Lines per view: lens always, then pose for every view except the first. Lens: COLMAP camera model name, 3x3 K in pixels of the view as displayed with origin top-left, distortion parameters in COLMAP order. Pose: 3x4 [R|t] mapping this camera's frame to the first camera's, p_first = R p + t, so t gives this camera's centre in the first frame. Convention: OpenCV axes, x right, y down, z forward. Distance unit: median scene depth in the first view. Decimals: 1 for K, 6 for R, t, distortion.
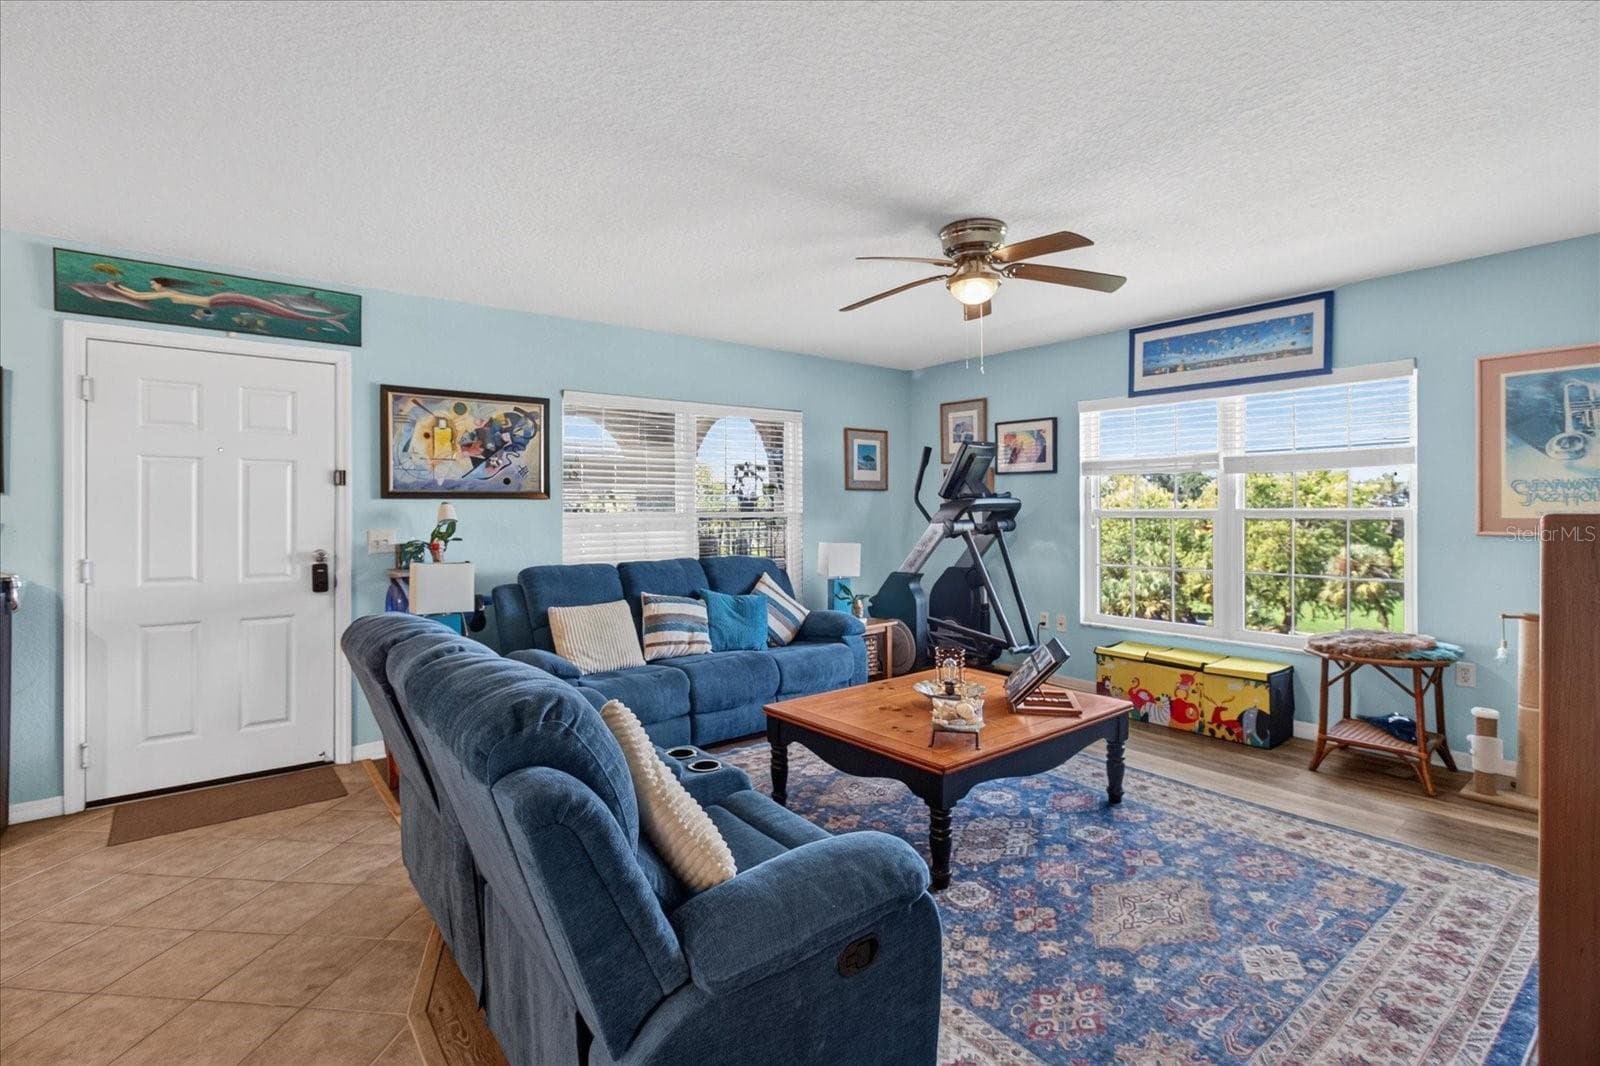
lens RADIAL K [[742.0, 0, 807.3], [0, 742.0, 517.5], [0, 0, 1]] dist [-0.010624, 0.005926]
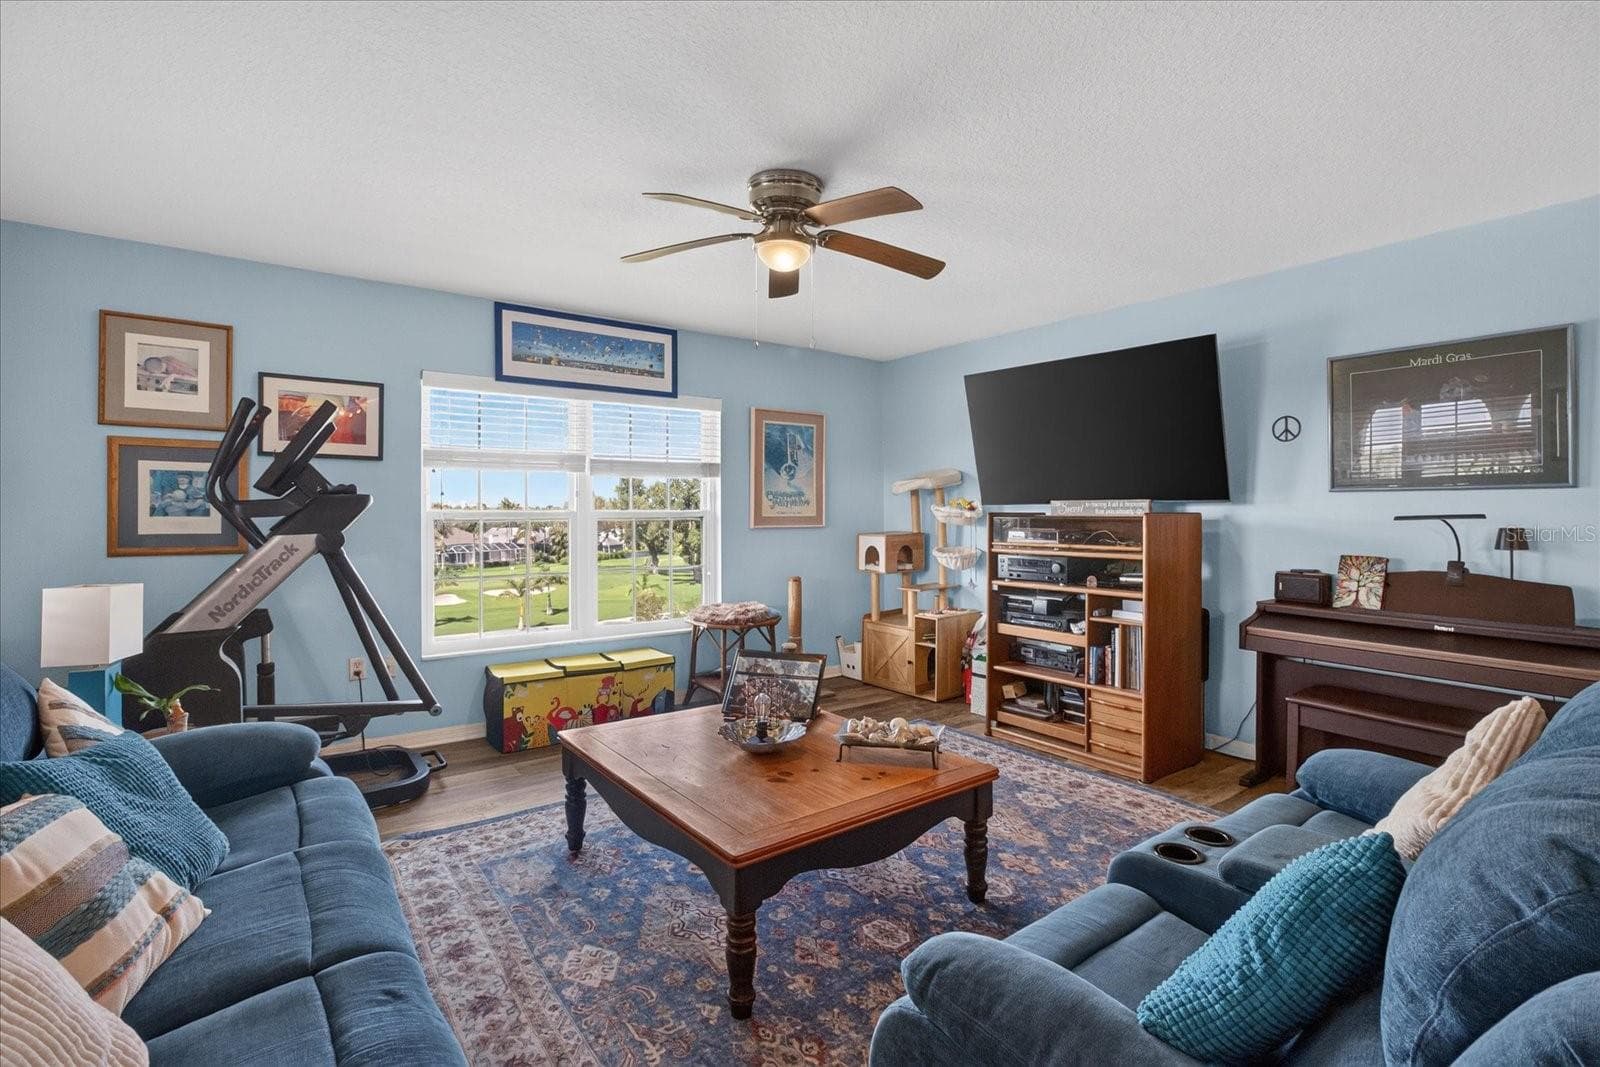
lens RADIAL K [[749.9, 0, 800.4], [0, 749.9, 509.8], [0, 0, 1]] dist [-0.033375, 0.028859]
pose [[0.040053, 0.001838, 0.999196, -0.508638], [0.010402, 0.999943, -0.002256, -0.007491], [-0.999143, 0.010484, 0.040032, 0.751370]]
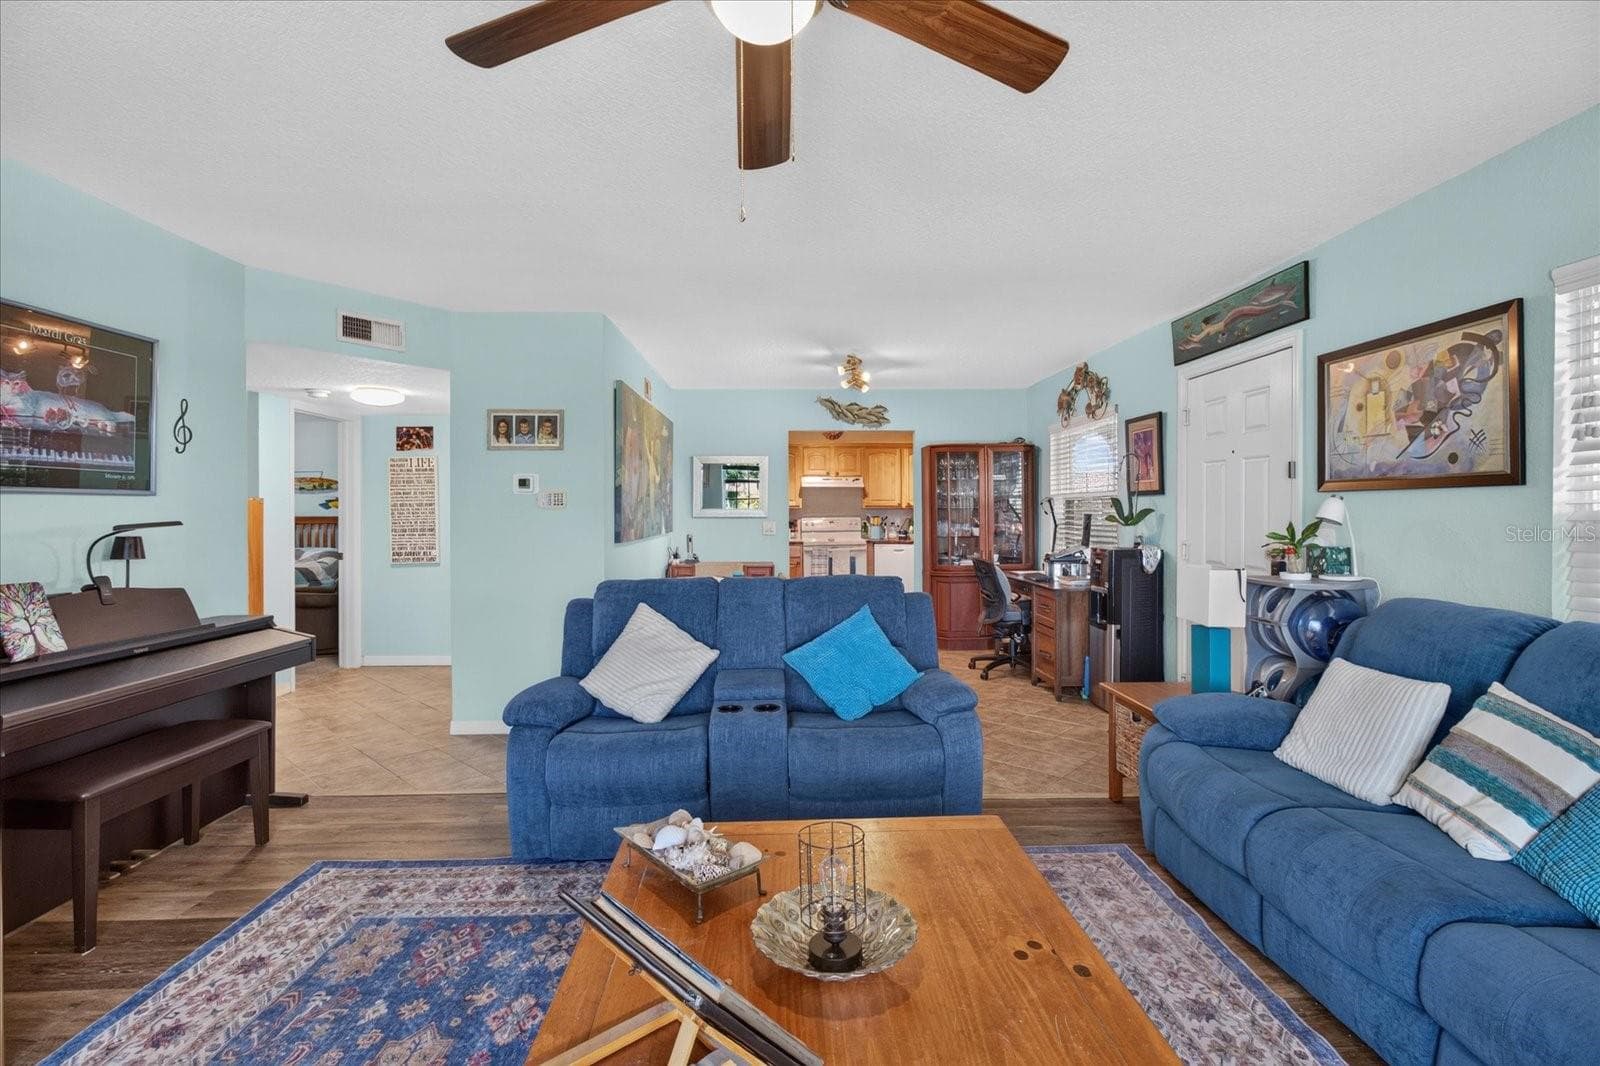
lens RADIAL K [[742.0, 0, 807.3], [0, 742.0, 517.5], [0, 0, 1]] dist [-0.010624, 0.005926]
pose [[-0.593696, 0.018571, -0.804475, 0.443424], [0.002454, 0.999771, 0.021268, -0.014842], [0.804686, 0.010653, -0.593605, 1.010670]]
